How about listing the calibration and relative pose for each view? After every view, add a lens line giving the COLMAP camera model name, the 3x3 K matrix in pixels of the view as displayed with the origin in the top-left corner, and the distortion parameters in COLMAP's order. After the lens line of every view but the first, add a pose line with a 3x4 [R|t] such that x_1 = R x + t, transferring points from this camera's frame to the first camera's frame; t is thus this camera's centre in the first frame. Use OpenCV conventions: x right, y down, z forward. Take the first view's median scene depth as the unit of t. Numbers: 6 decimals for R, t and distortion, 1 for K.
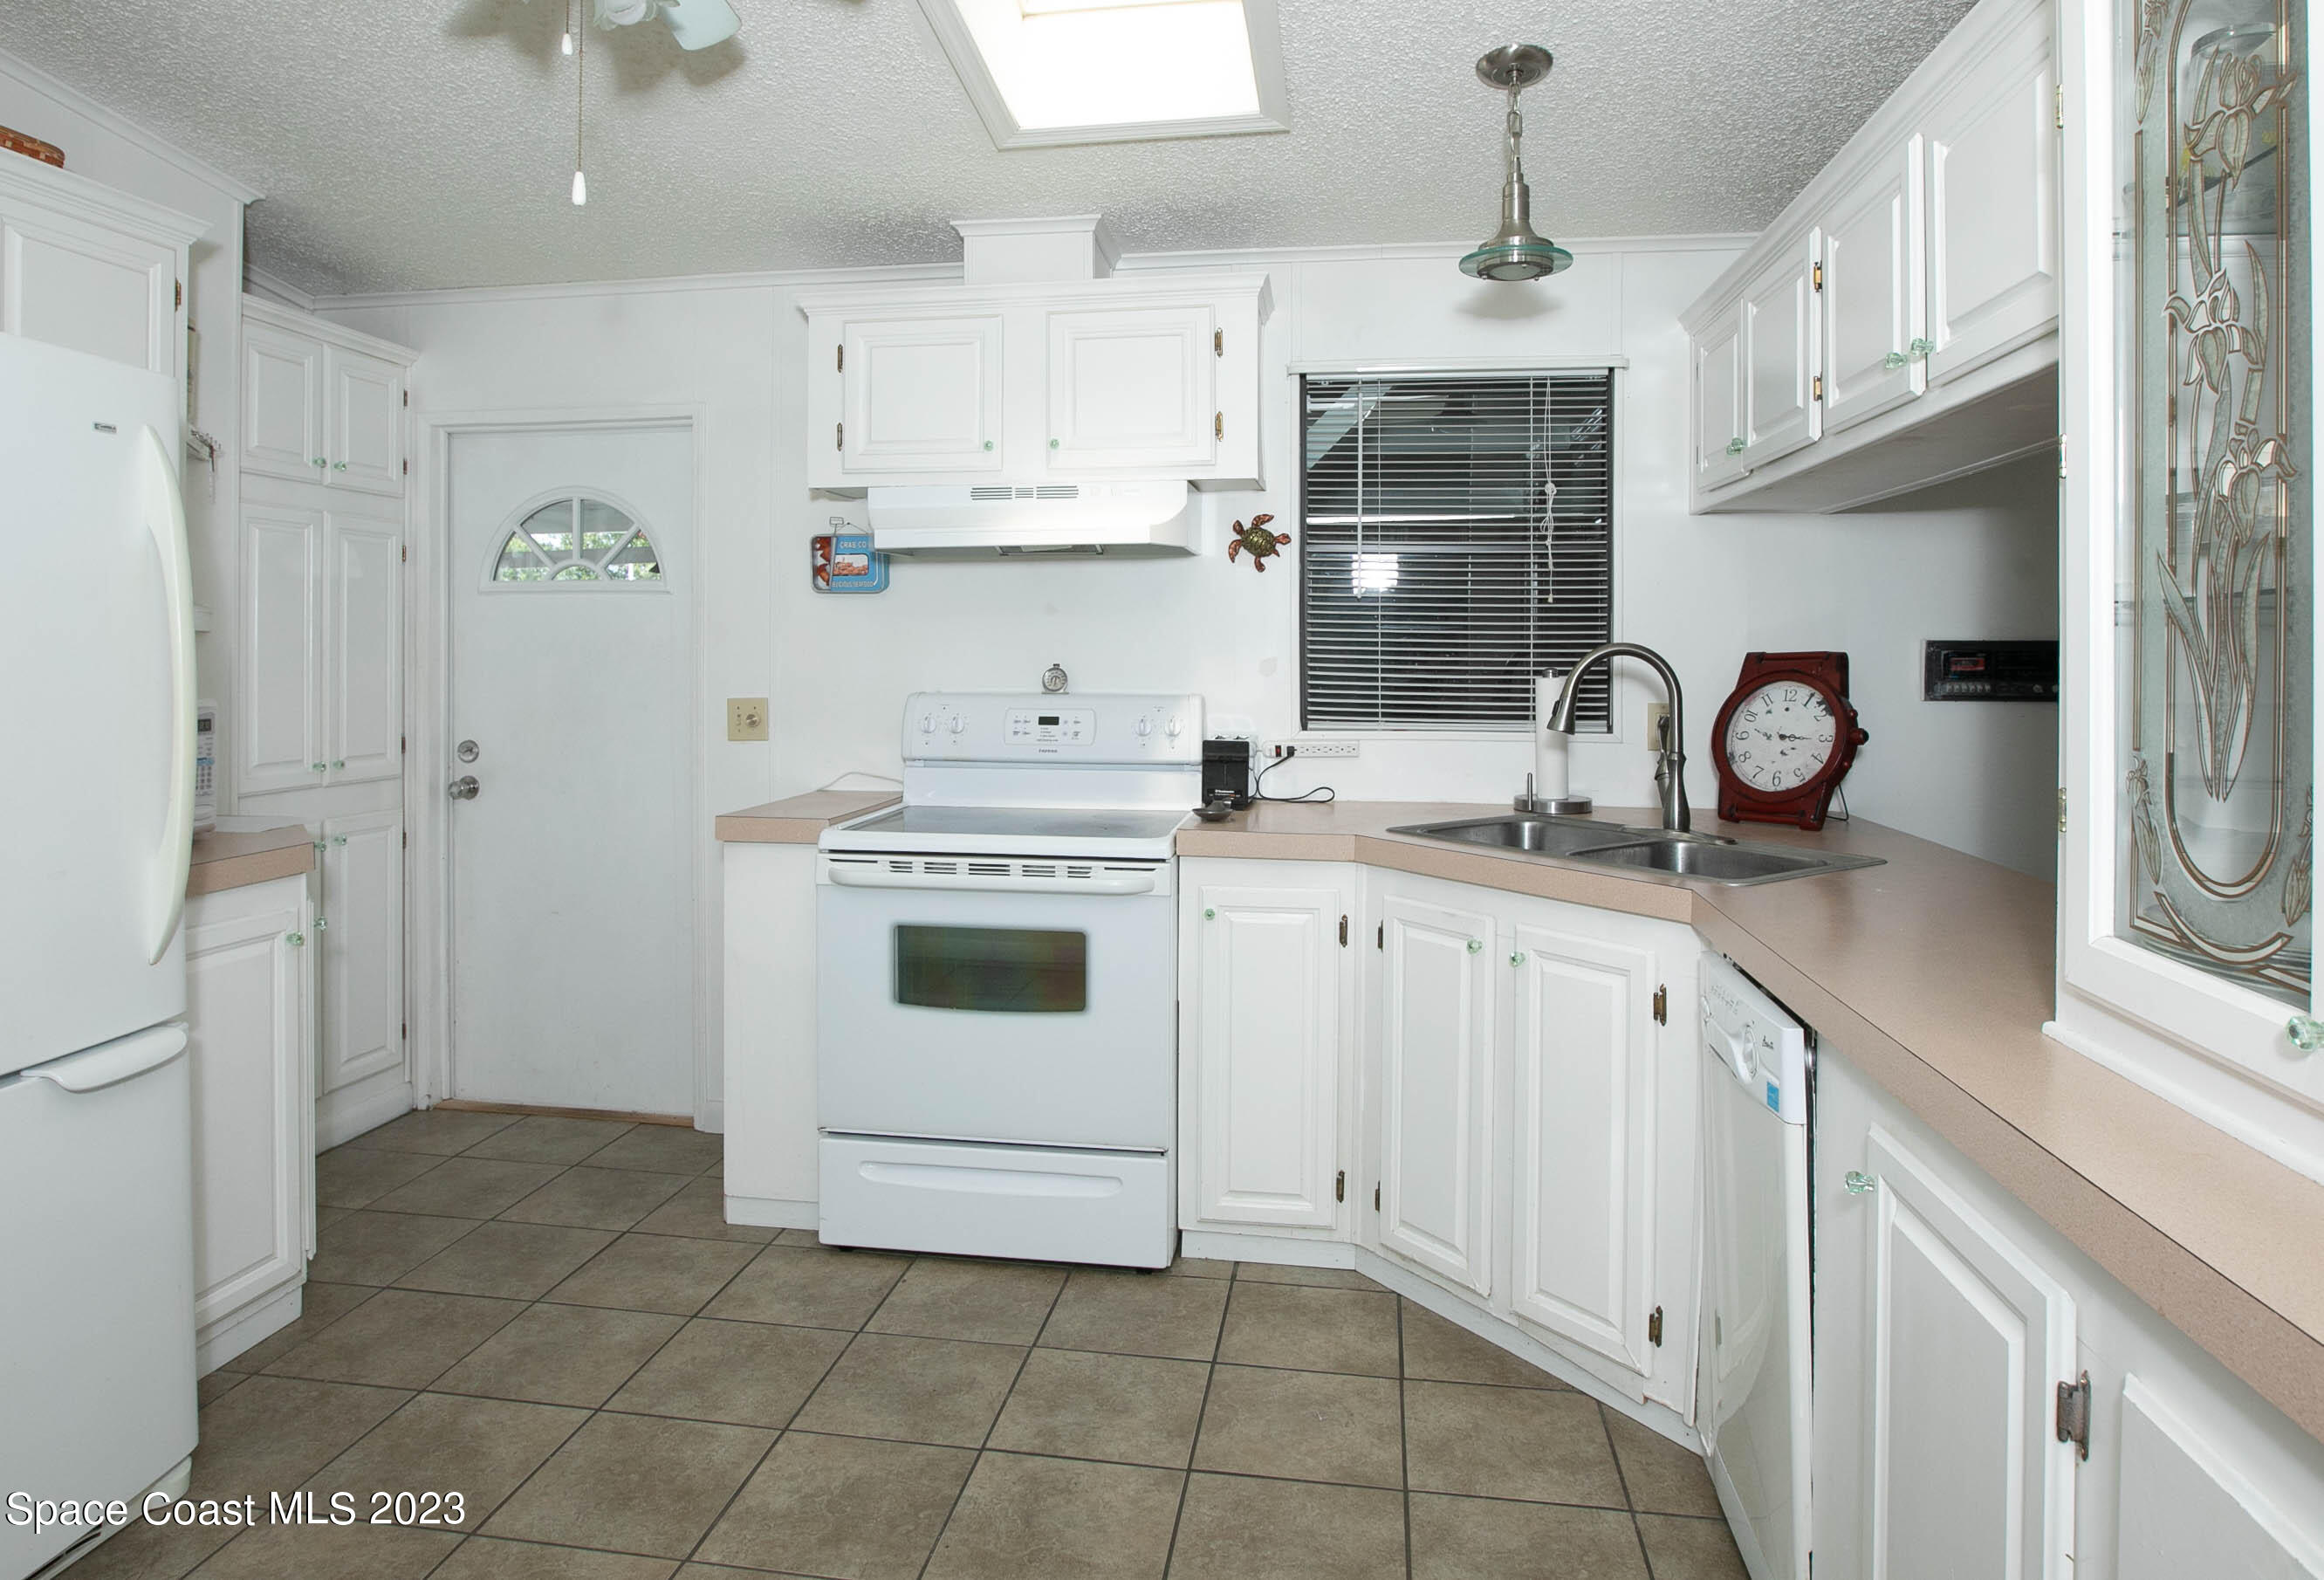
lens RADIAL K [[1349.9, 0, 1157.0], [0, 1349.9, 647.0], [0, 0, 1]] dist [-0.072170, 0.050396]
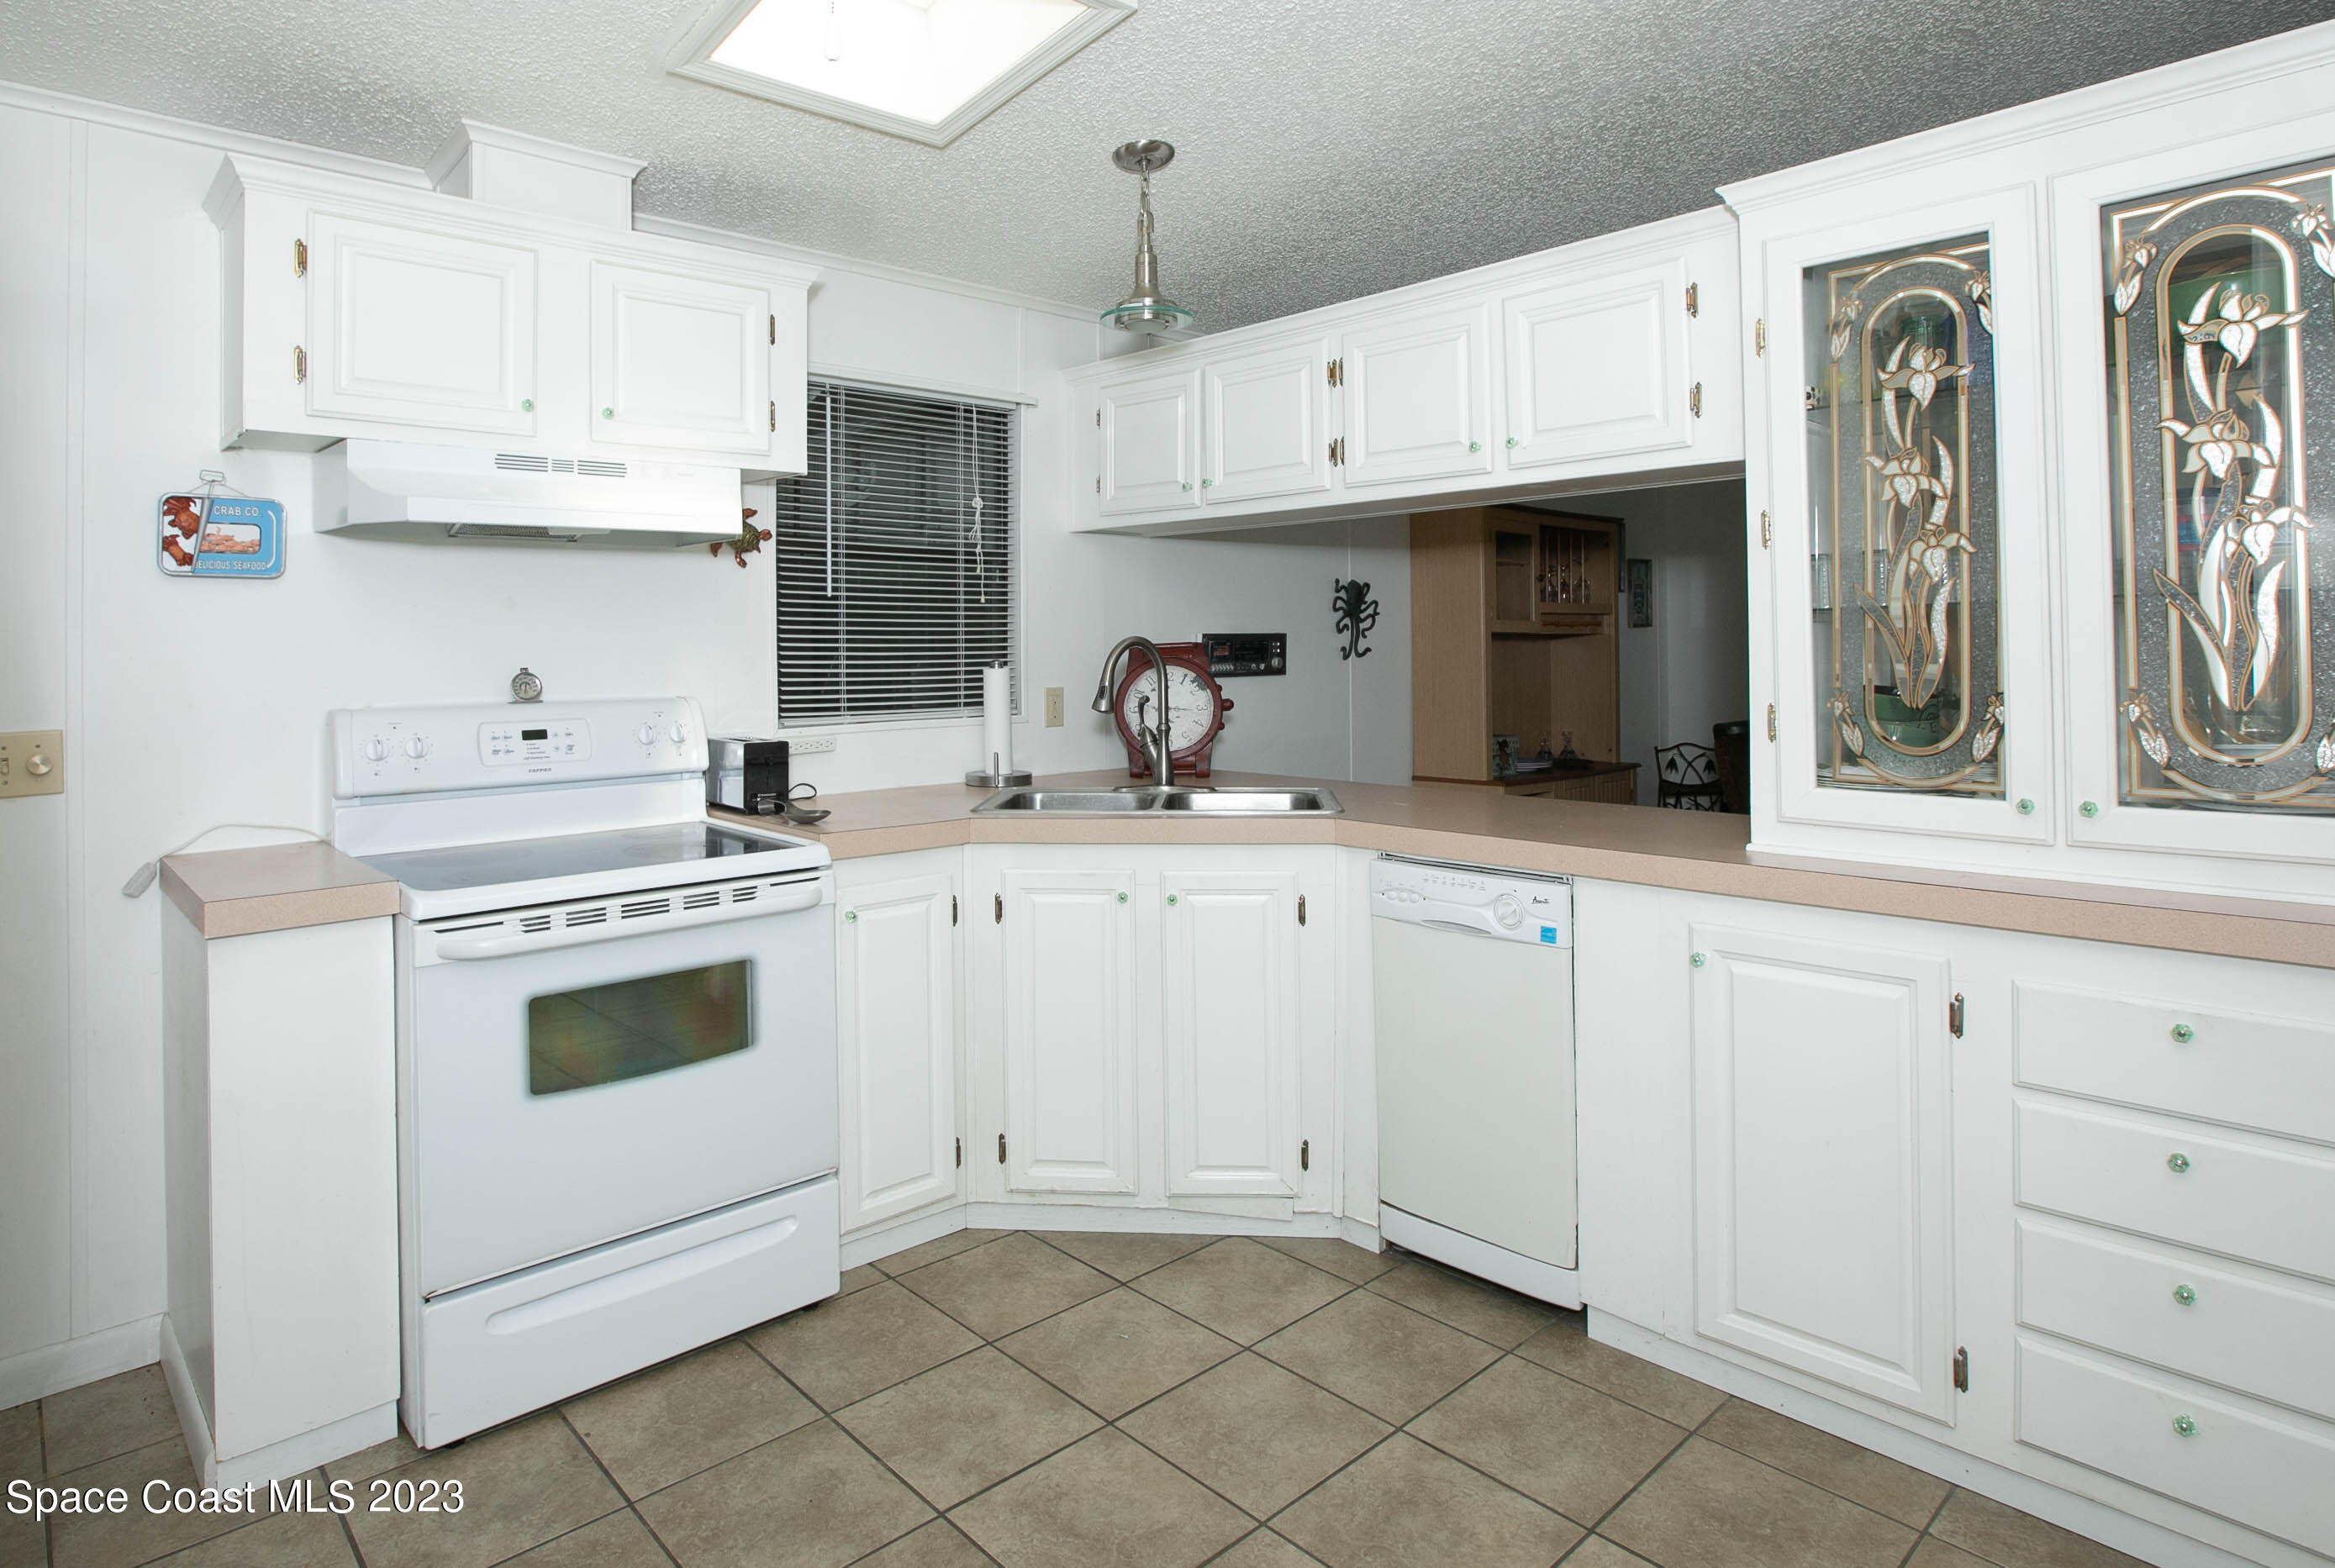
lens RADIAL K [[1277.8, 0, 1077.4], [0, 1277.8, 631.7], [0, 0, 1]] dist [-0.055213, 0.028774]
pose [[0.649223, -0.004326, 0.760586, -0.554718], [0.011670, 0.999923, -0.004274, -0.003384], [-0.760509, 0.011651, 0.649223, 0.267859]]
